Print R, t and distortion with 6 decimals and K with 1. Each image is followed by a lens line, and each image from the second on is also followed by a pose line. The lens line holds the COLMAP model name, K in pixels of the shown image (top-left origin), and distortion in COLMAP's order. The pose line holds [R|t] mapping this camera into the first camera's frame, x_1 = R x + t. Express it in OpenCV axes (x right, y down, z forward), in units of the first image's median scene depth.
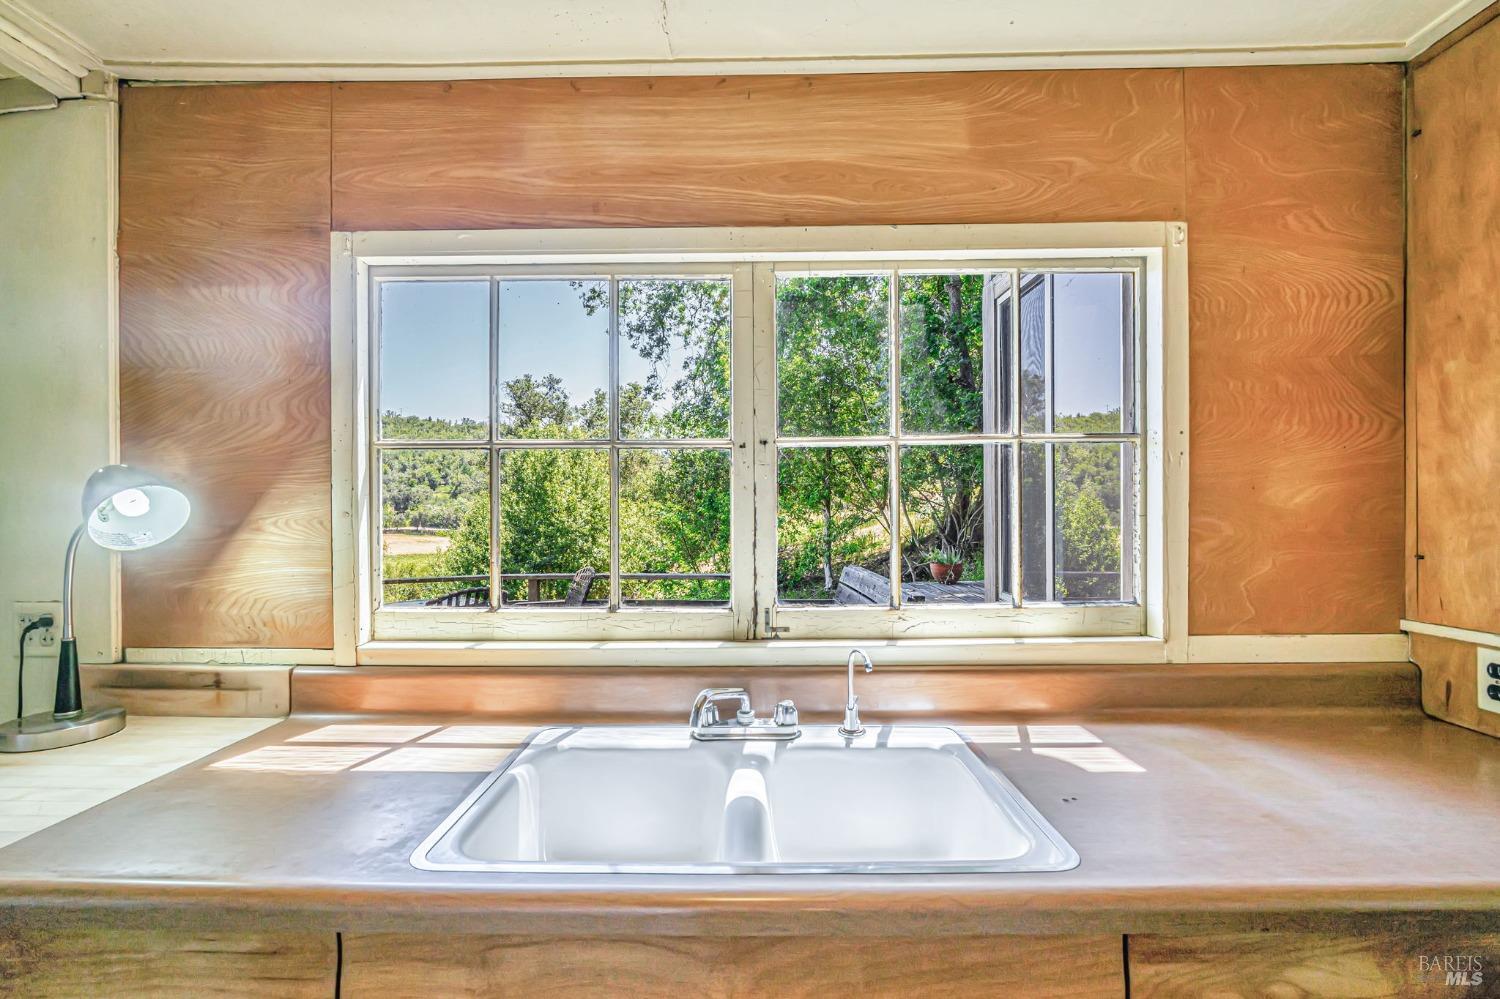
lens RADIAL K [[652.1, 0, 745.5], [0, 652.1, 508.6], [0, 0, 1]] dist [-0.018250, 0.005223]
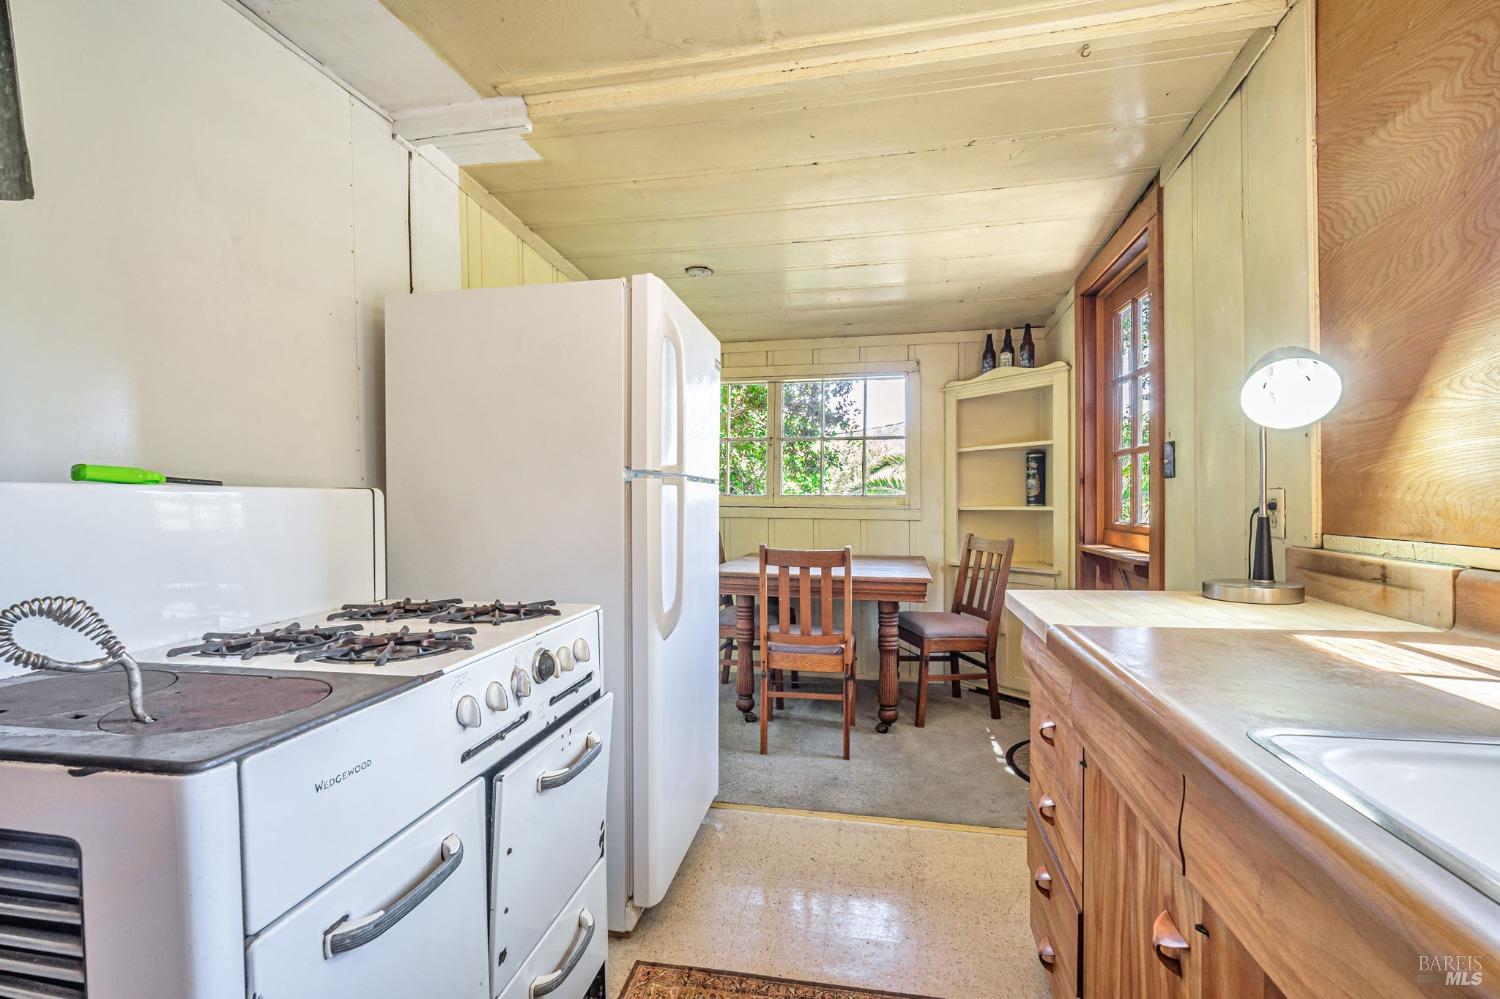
lens RADIAL K [[668.2, 0, 743.6], [0, 668.2, 520.3], [0, 0, 1]] dist [-0.014794, 0.004232]
pose [[-0.202708, 0.032559, -0.978698, 0.238403], [0.017739, 0.999405, 0.029574, 0.149382], [0.979079, -0.011367, -0.203165, 0.324776]]
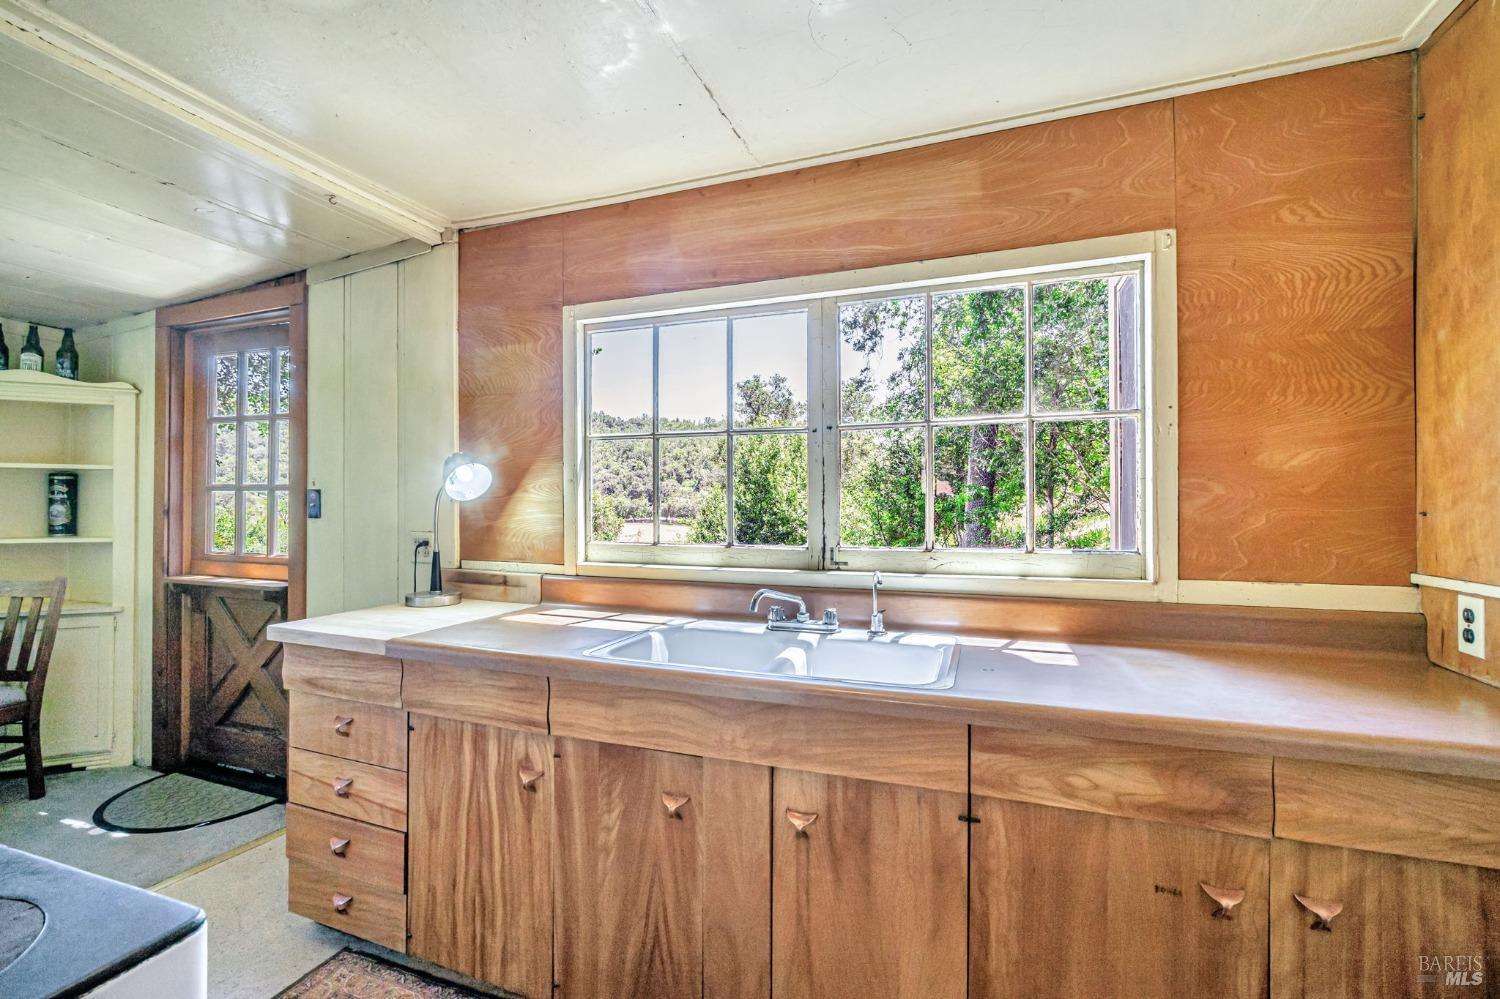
lens RADIAL K [[652.1, 0, 746.2], [0, 652.1, 505.9], [0, 0, 1]] dist [-0.018250, 0.005223]
pose [[0.940209, 0.006112, -0.340542, 0.346498], [-0.003835, 0.999966, 0.007360, 0.057174], [0.340575, -0.005614, 0.940200, -0.376060]]
